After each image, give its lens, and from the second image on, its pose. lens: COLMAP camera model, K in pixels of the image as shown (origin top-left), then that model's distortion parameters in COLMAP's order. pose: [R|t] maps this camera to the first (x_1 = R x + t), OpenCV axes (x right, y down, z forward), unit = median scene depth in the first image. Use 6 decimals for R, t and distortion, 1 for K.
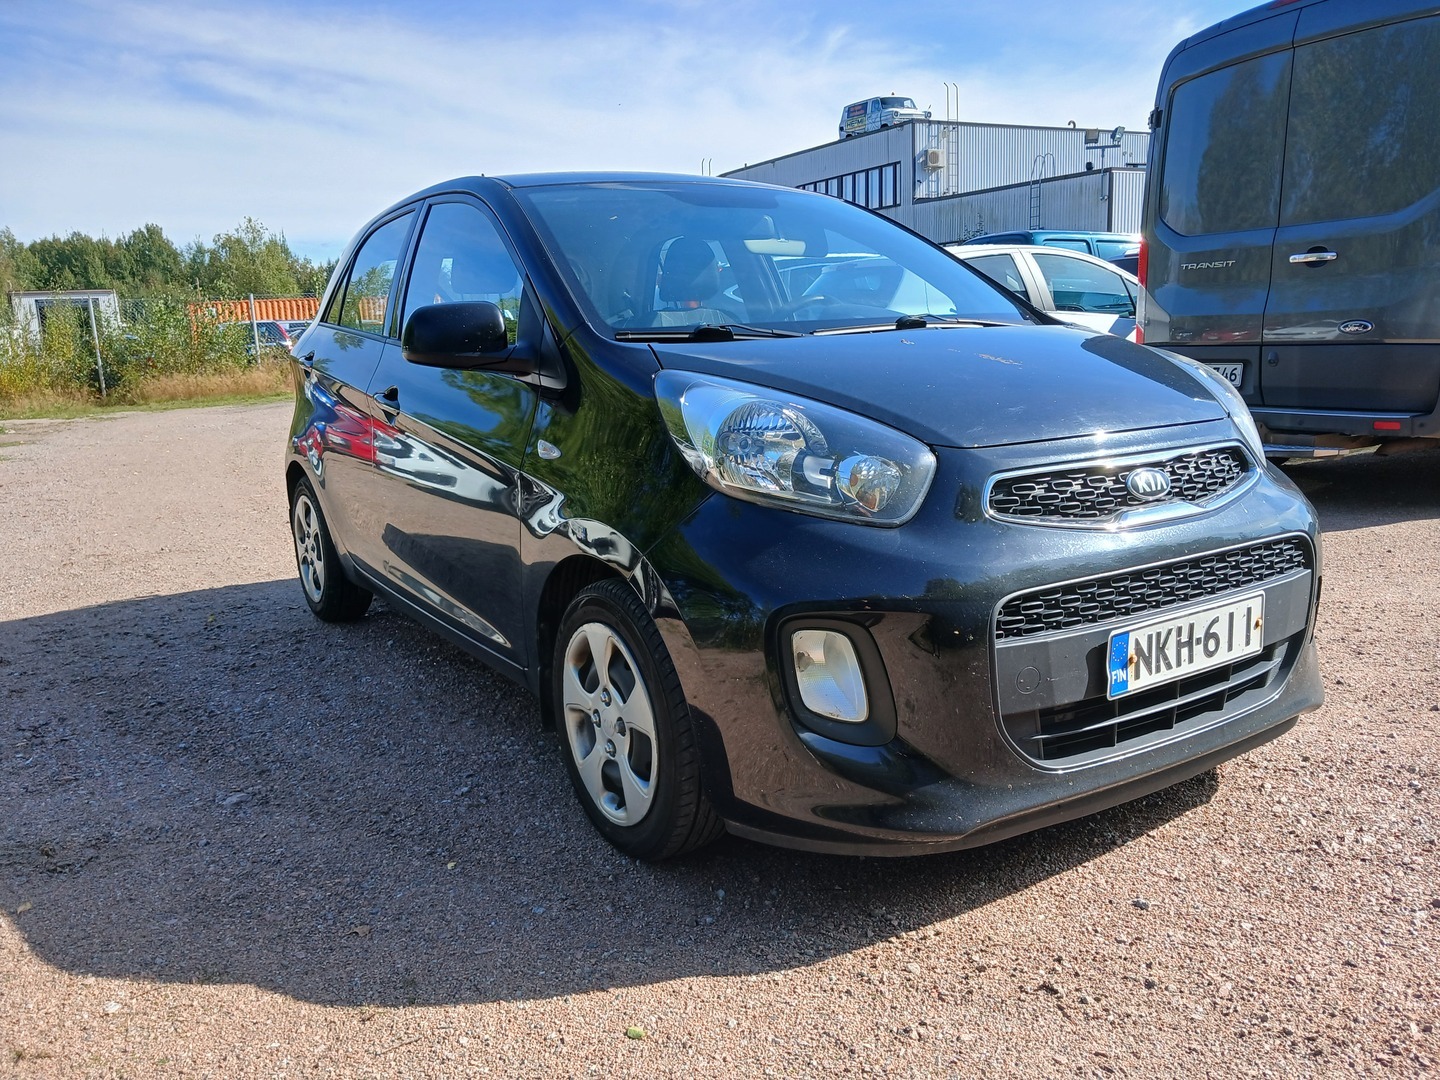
lens RADIAL K [[1111.1, 0, 720.0], [0, 1111.1, 540.0], [0, 0, 1]] dist [0.007356, 0.002793]
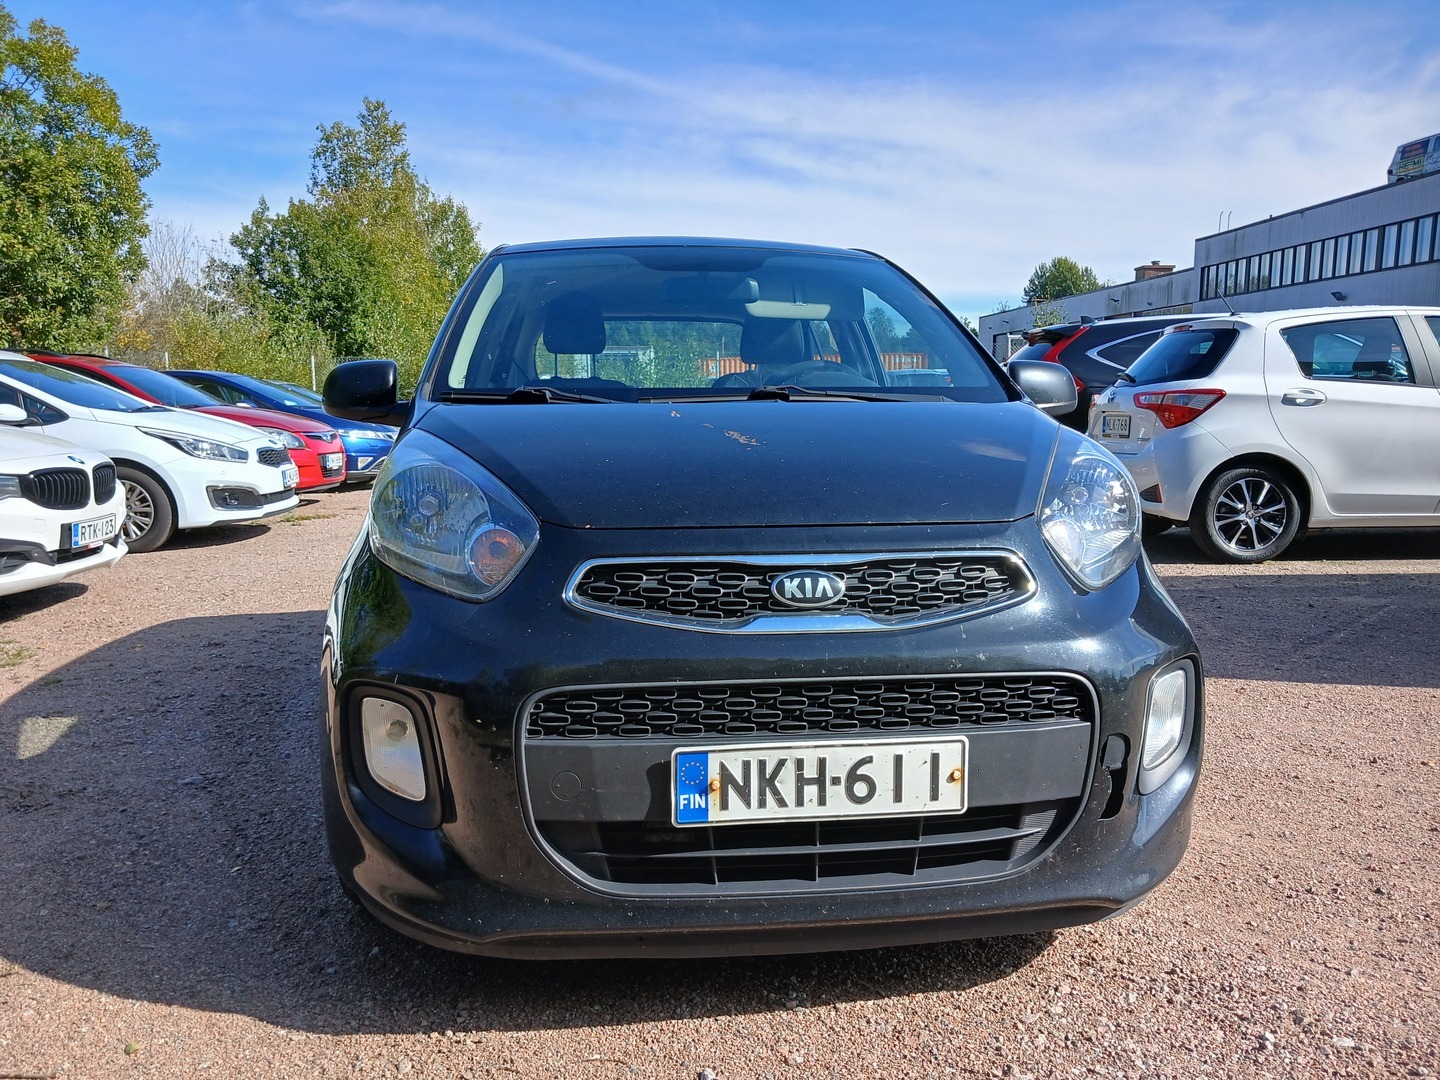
lens RADIAL K [[1128.7, 0, 720.0], [0, 1128.7, 540.0], [0, 0, 1]] dist [0.013888, -0.001364]
pose [[0.906585, 0.089571, -0.412408, 0.686506], [-0.111450, 0.993339, -0.029255, -0.055294], [0.407041, 0.072485, 0.910529, 0.174399]]
